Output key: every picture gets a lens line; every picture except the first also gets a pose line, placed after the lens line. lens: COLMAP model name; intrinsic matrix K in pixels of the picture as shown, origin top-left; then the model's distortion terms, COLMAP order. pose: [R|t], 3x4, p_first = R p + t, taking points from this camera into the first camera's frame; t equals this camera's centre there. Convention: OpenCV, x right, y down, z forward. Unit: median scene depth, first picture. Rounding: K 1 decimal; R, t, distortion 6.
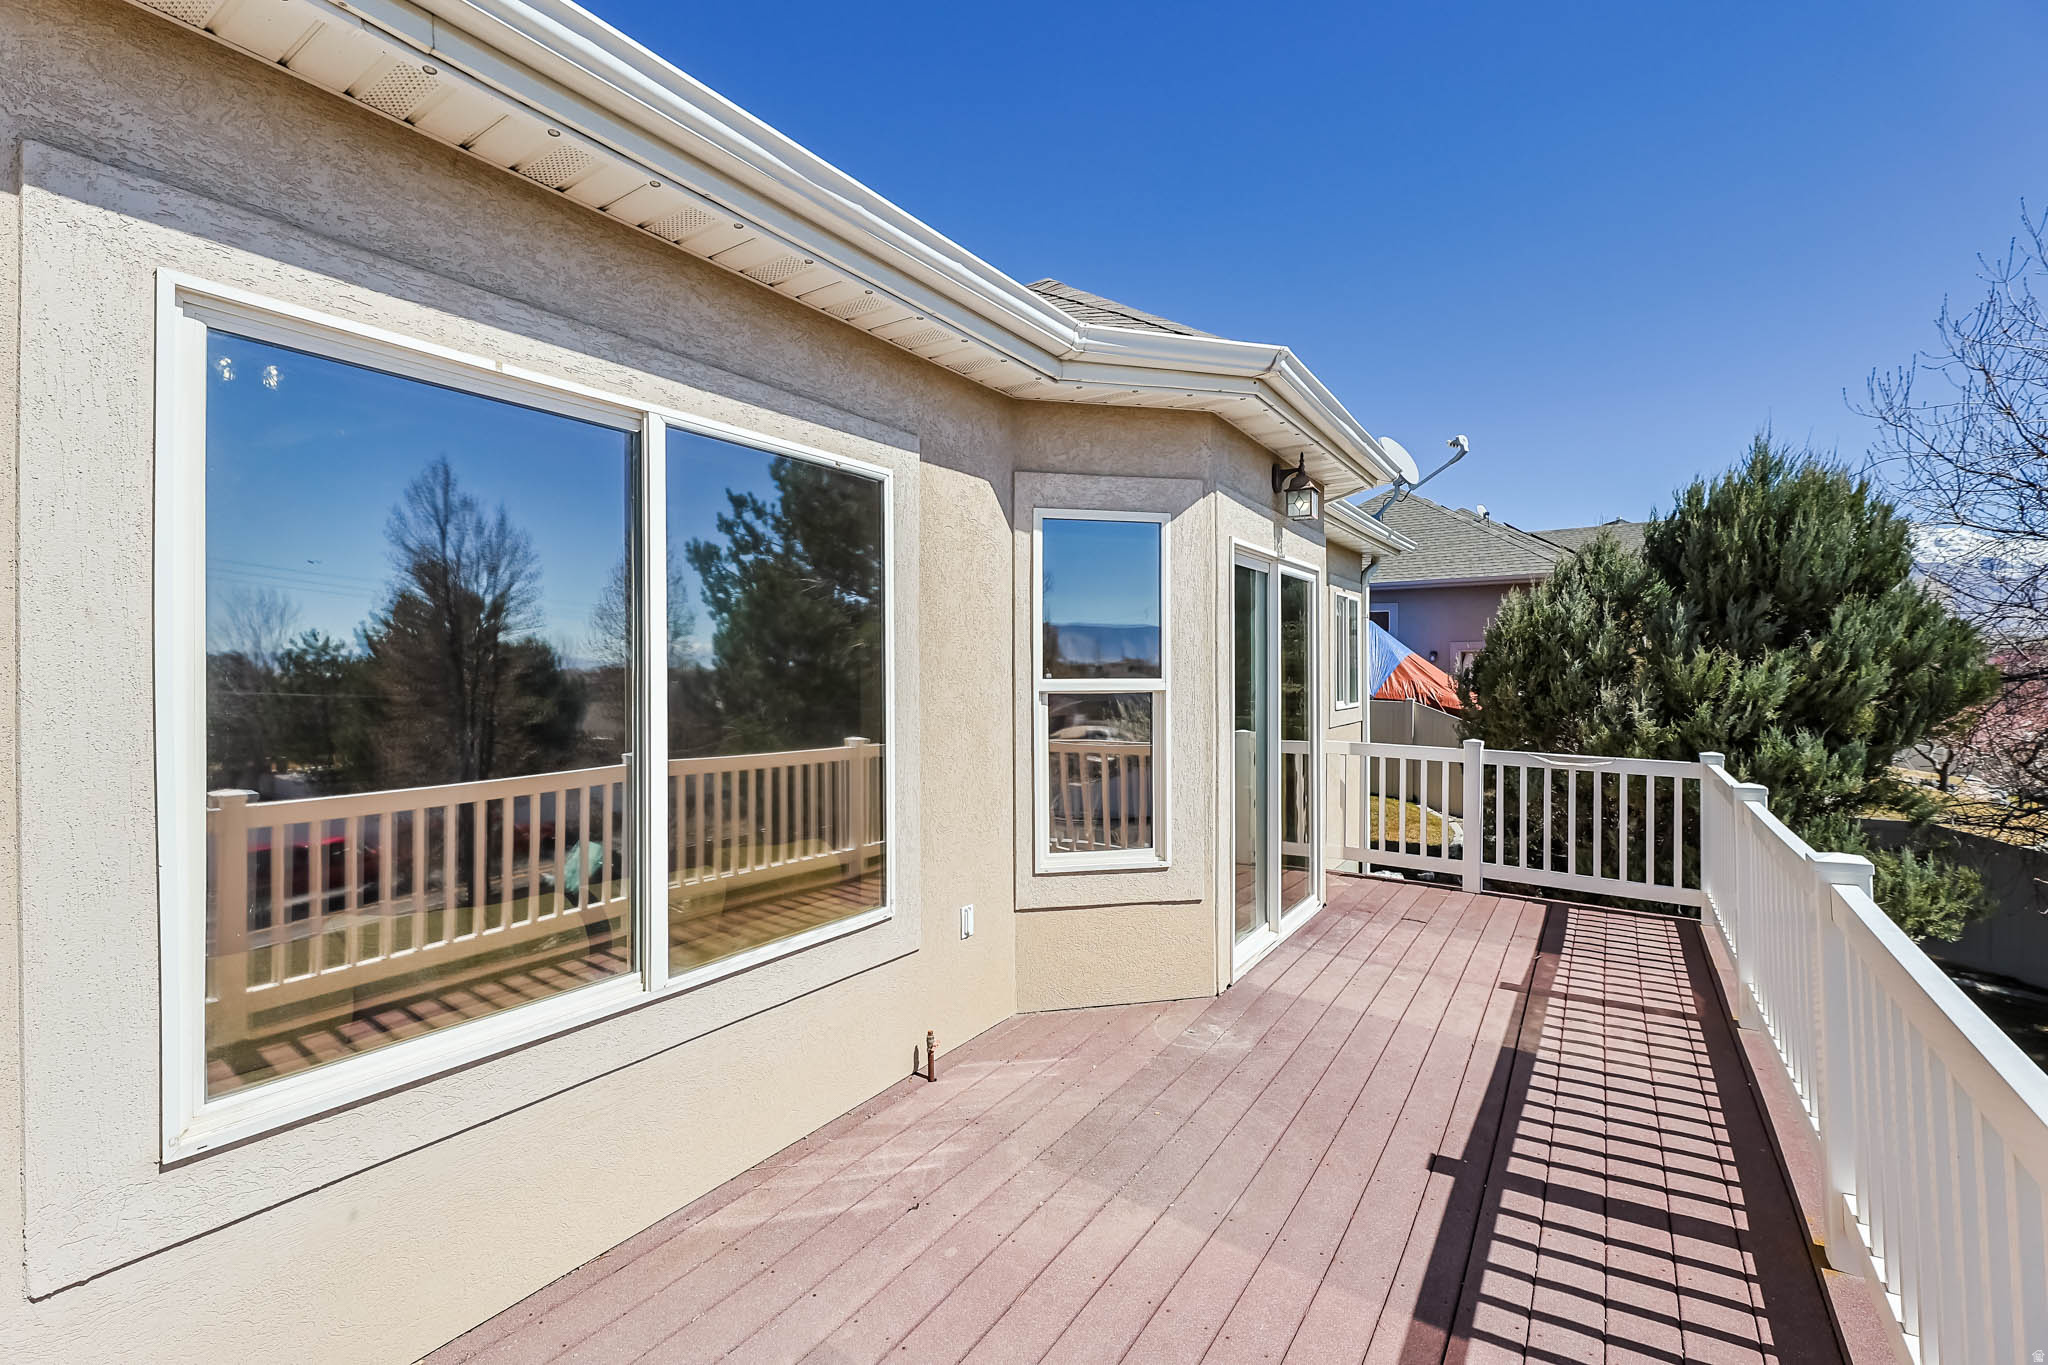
lens RADIAL K [[924.4, 0, 1006.8], [0, 924.4, 675.9], [0, 0, 1]] dist [0.000417, 0.000651]
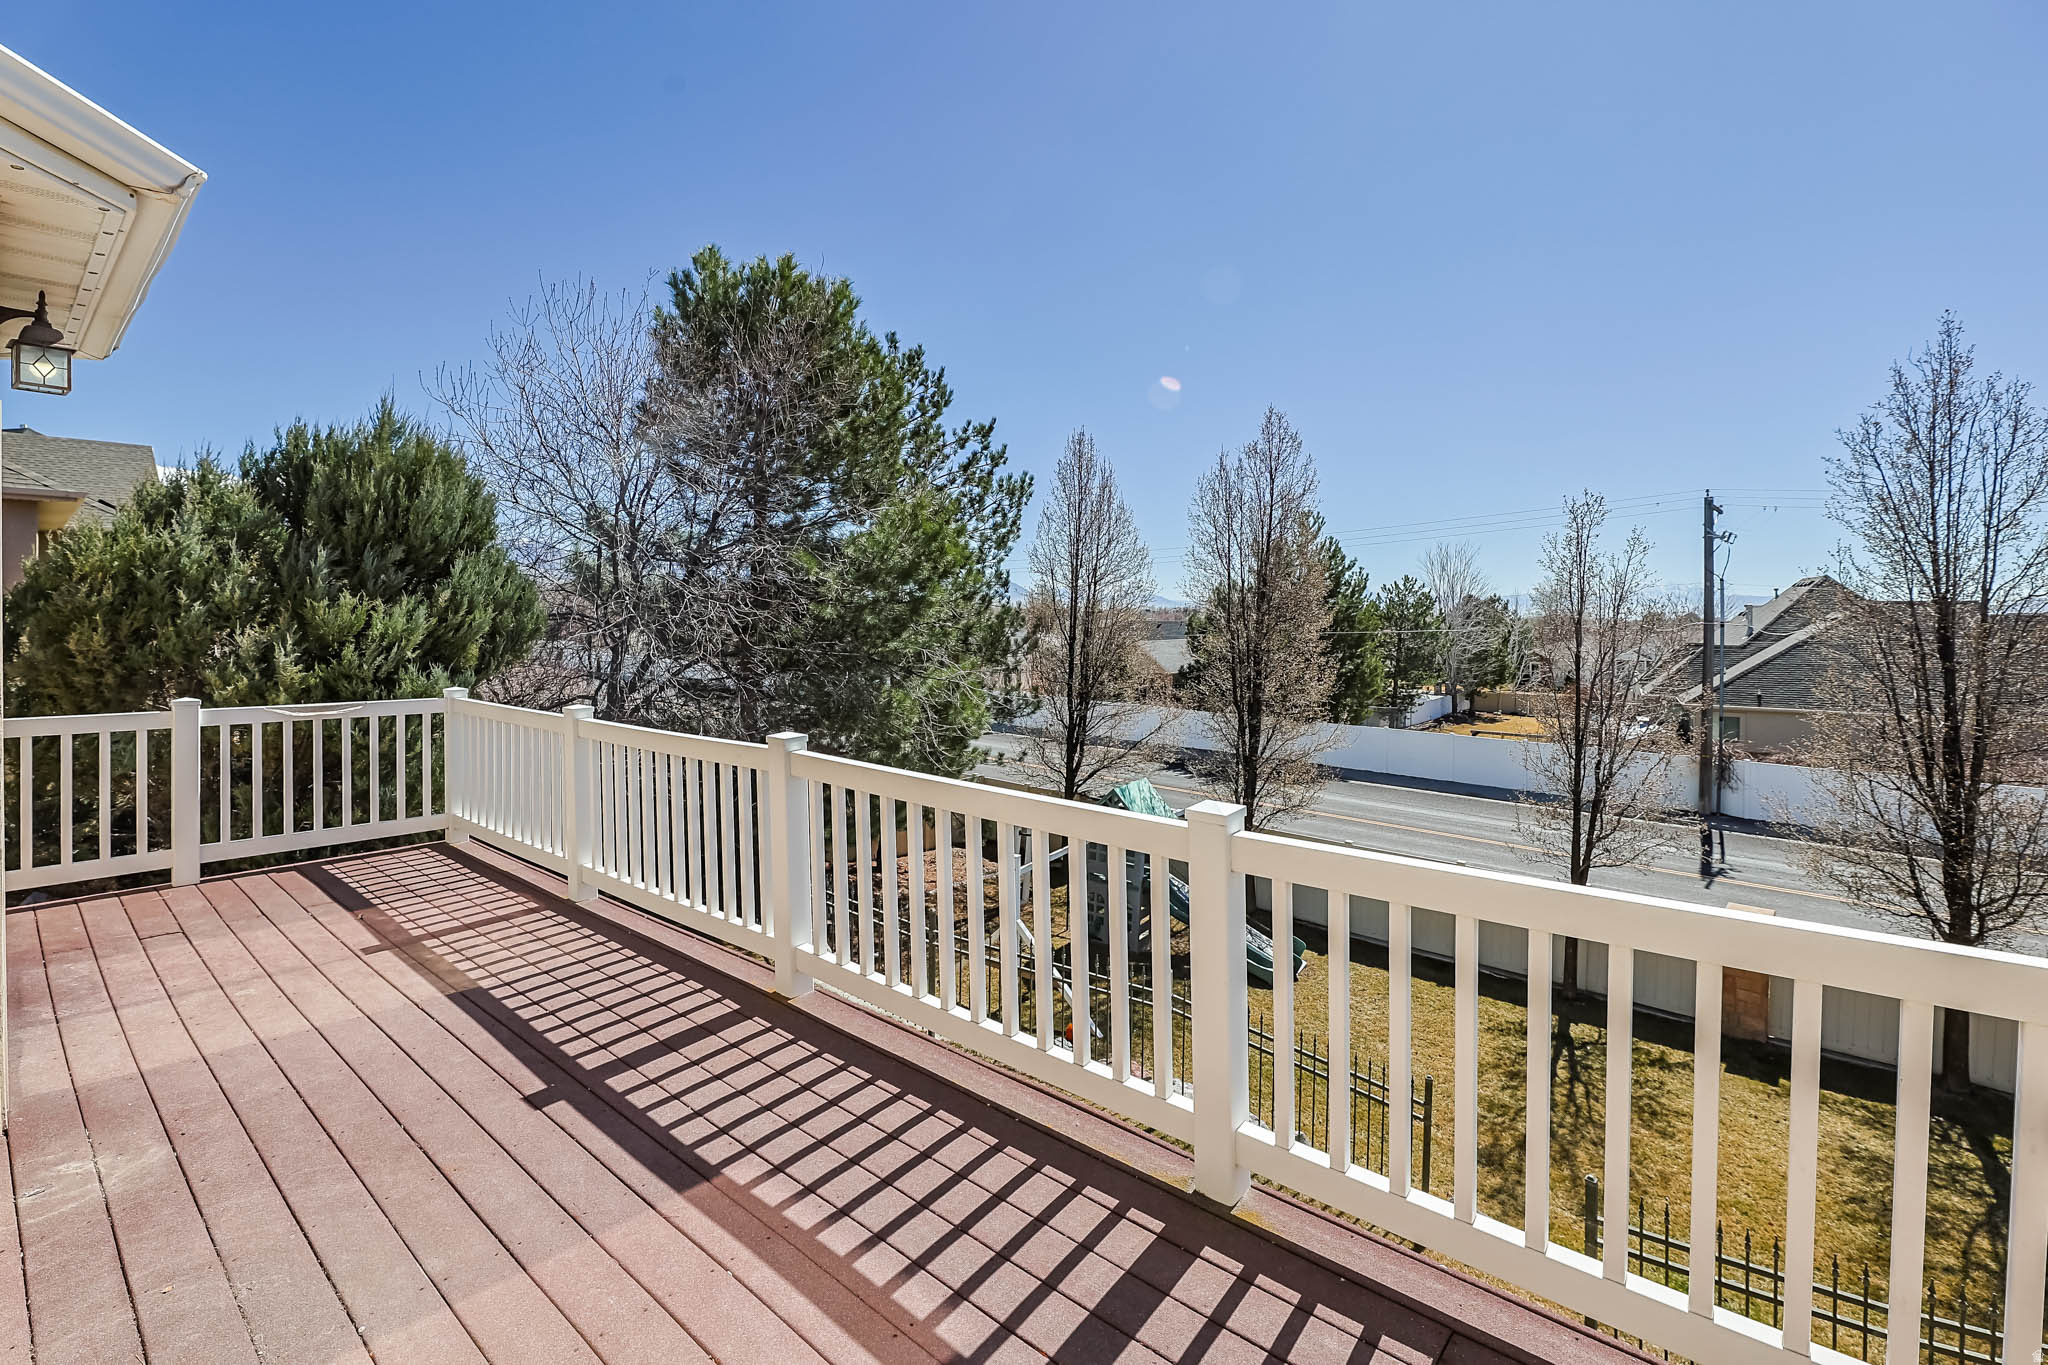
lens RADIAL K [[875.4, 0, 1070.8], [0, 875.4, 615.1], [0, 0, 1]] dist [-0.006793, -0.000805]
pose [[0.075038, -0.001928, 0.997179, -0.202626], [0.007411, 0.999972, 0.001376, 0.000147], [-0.997153, 0.007287, 0.075050, 0.159872]]
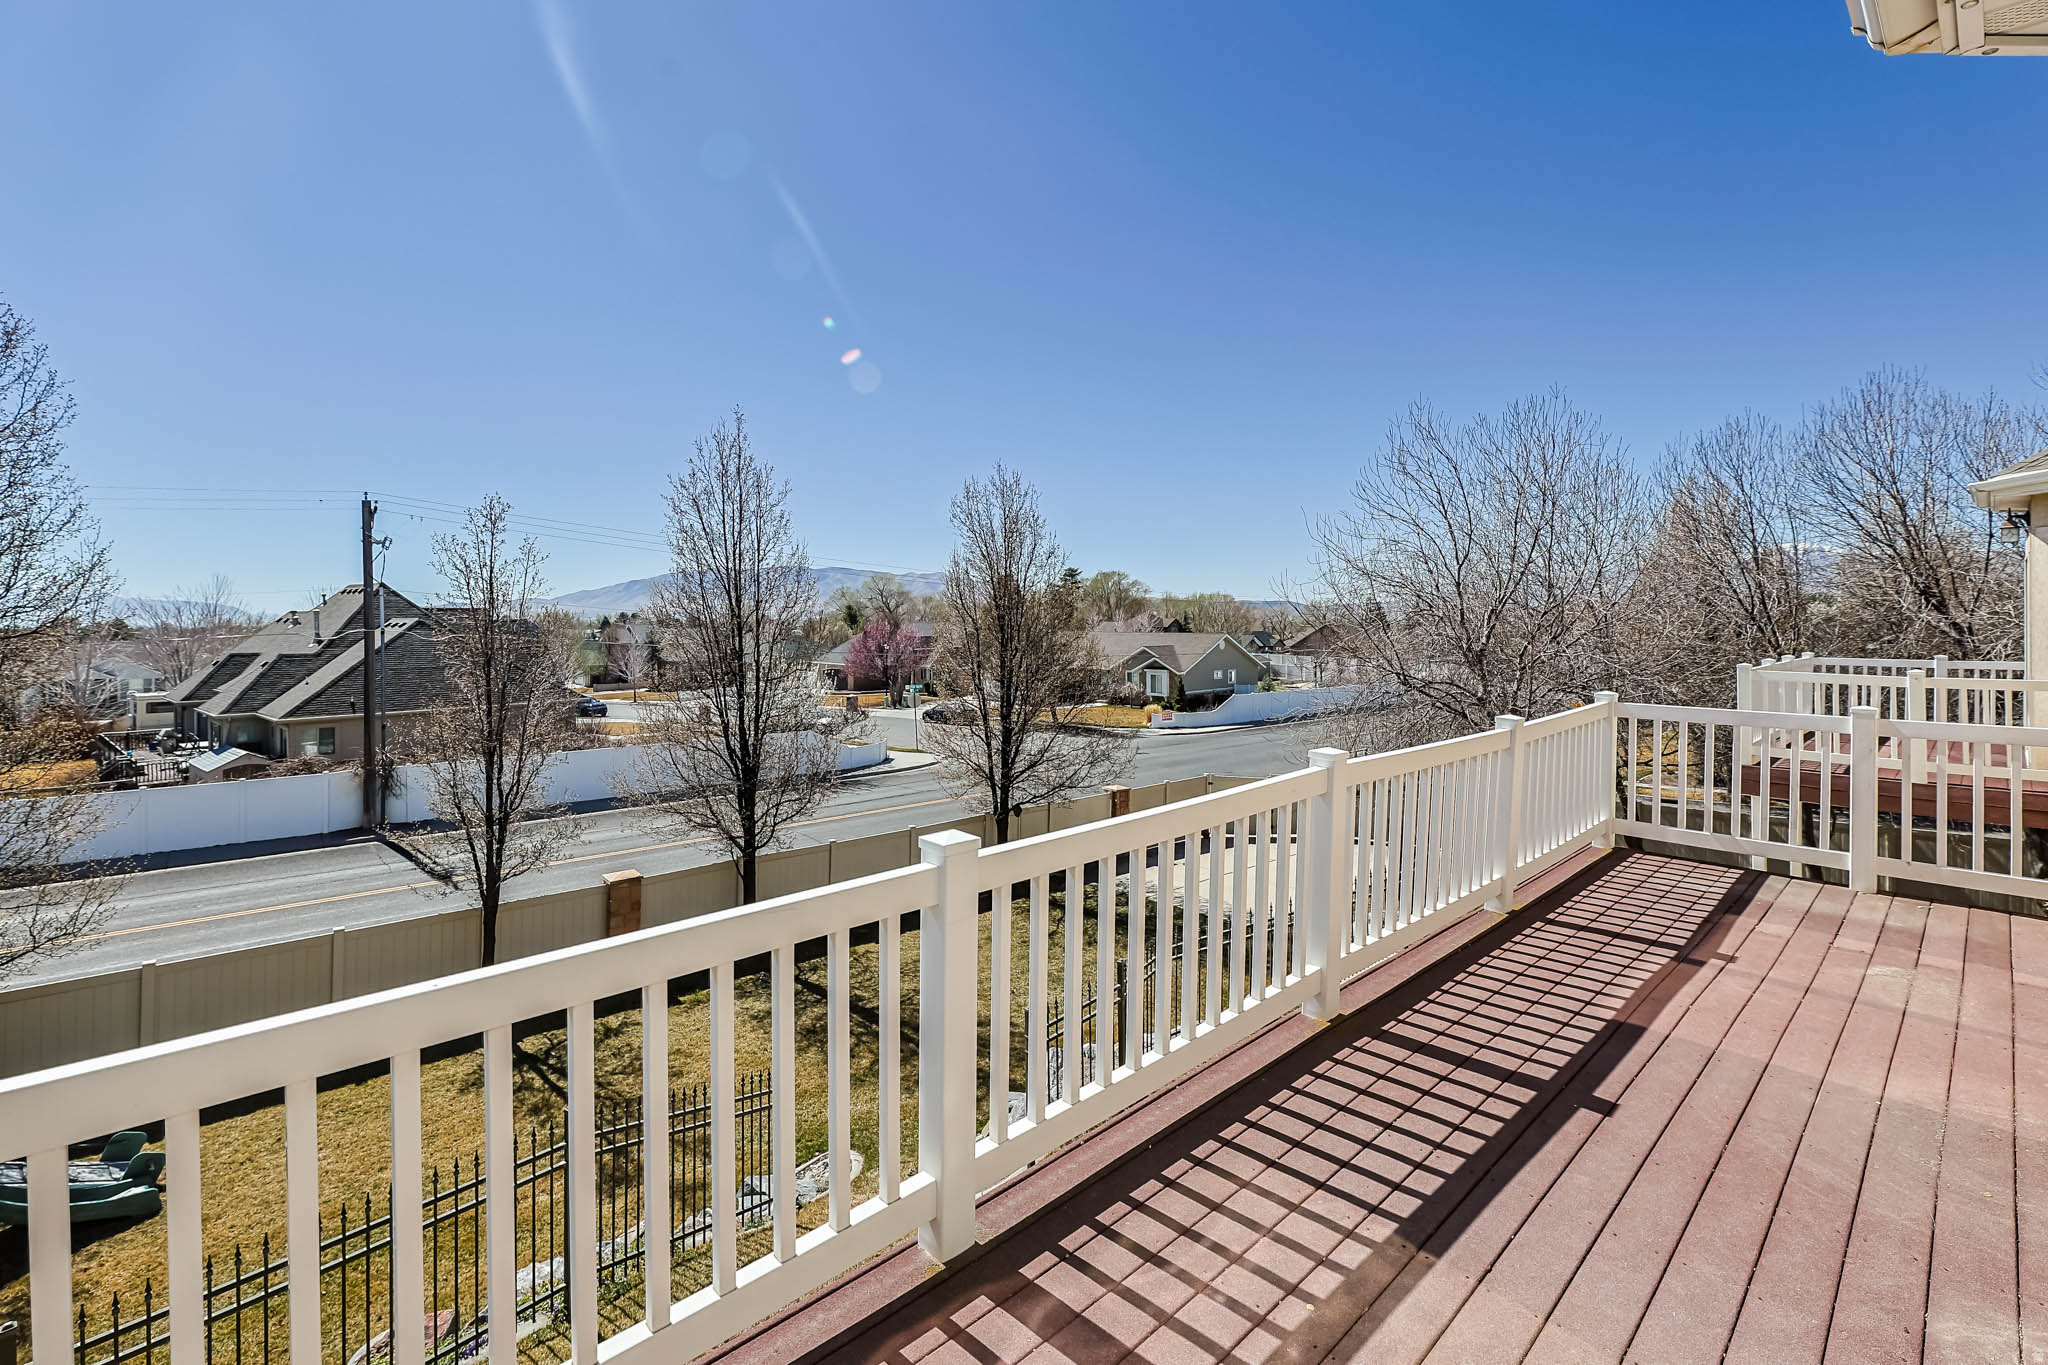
lens RADIAL K [[875.4, 0, 1044.4], [0, 875.4, 625.2], [0, 0, 1]] dist [-0.006793, -0.000805]
pose [[-0.971215, 0.002041, 0.238196, 0.392793], [0.006275, 0.999835, 0.017019, -0.015607], [-0.238122, 0.018024, -0.971068, 0.970556]]
